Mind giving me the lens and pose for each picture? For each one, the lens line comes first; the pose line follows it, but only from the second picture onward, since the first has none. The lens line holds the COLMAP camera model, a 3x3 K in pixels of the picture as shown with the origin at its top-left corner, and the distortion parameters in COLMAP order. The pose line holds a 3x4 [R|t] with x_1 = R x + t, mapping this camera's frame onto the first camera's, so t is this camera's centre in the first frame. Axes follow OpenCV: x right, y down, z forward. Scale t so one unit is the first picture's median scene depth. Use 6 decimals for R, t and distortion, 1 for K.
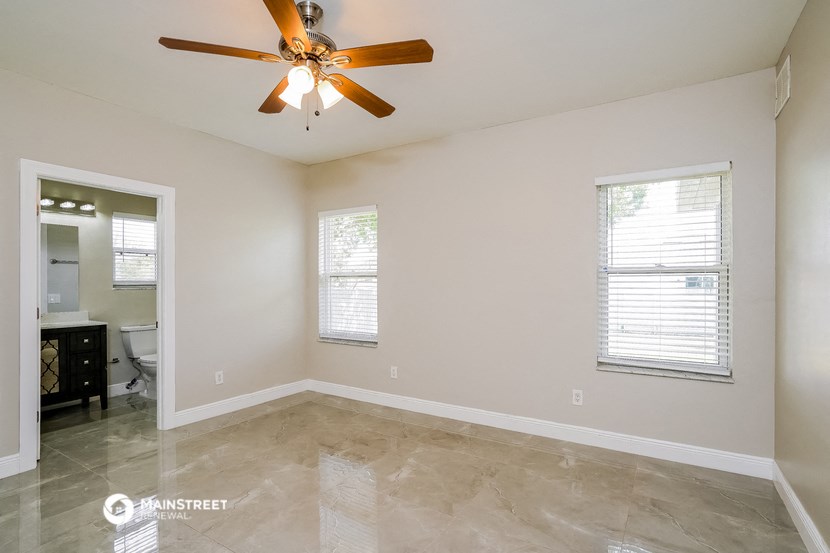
lens RADIAL K [[410.7, 0, 414.6], [0, 410.7, 281.8], [0, 0, 1]] dist [-0.002187, 0.000248]
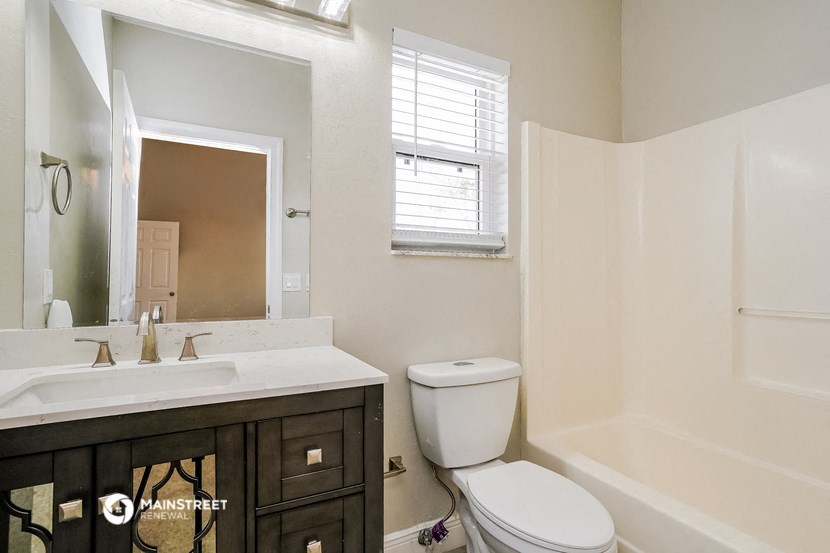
lens RADIAL K [[410.7, 0, 414.6], [0, 410.7, 281.8], [0, 0, 1]] dist [-0.002187, 0.000248]
pose [[0.871860, 0.017043, -0.489458, -0.552477], [-0.013775, 0.999852, 0.010278, 0.036268], [0.489561, -0.002219, 0.871966, 0.713132]]
